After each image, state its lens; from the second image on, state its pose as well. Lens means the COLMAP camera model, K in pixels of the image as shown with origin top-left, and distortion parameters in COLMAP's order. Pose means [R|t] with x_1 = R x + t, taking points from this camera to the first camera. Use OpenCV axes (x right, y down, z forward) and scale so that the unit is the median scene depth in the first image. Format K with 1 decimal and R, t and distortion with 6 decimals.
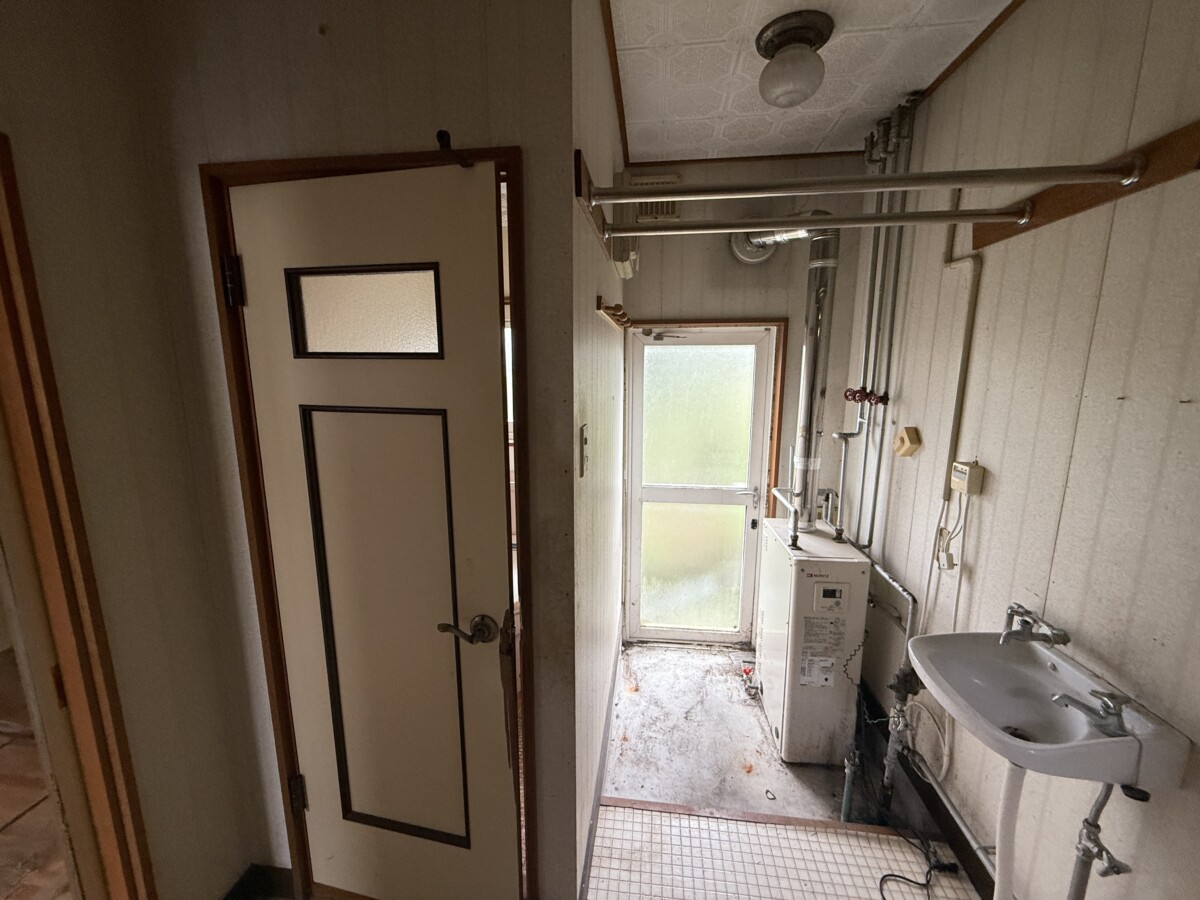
lens RADIAL K [[481.0, 0, 600.6], [0, 481.0, 448.4], [0, 0, 1]] dist [0.003021, 0.000341]
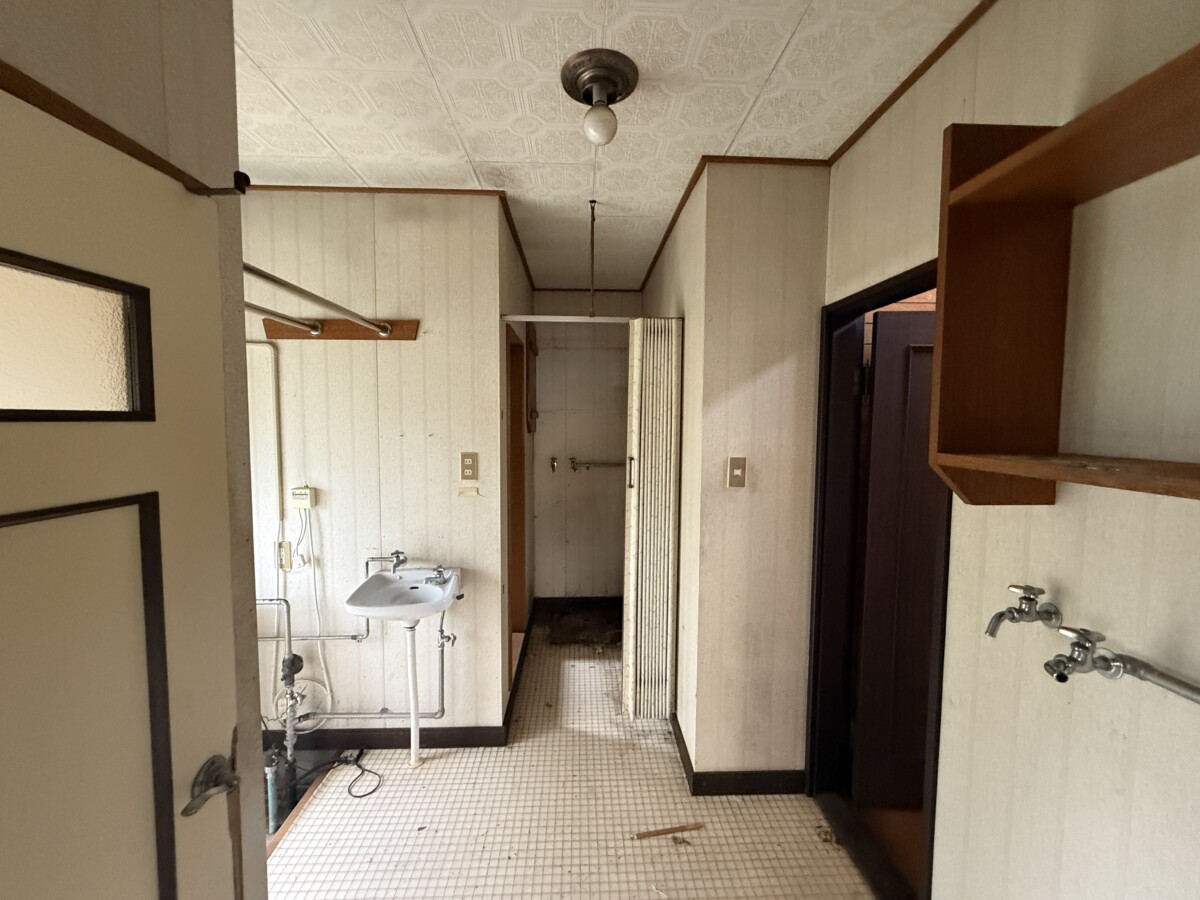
lens RADIAL K [[481.0, 0, 599.5], [0, 481.0, 447.7], [0, 0, 1]] dist [0.003021, 0.000341]
pose [[-0.152615, -0.068444, 0.985913, -0.801694], [0.166418, 0.981574, 0.093903, -0.075030], [-0.974173, 0.178404, -0.138413, 0.326293]]
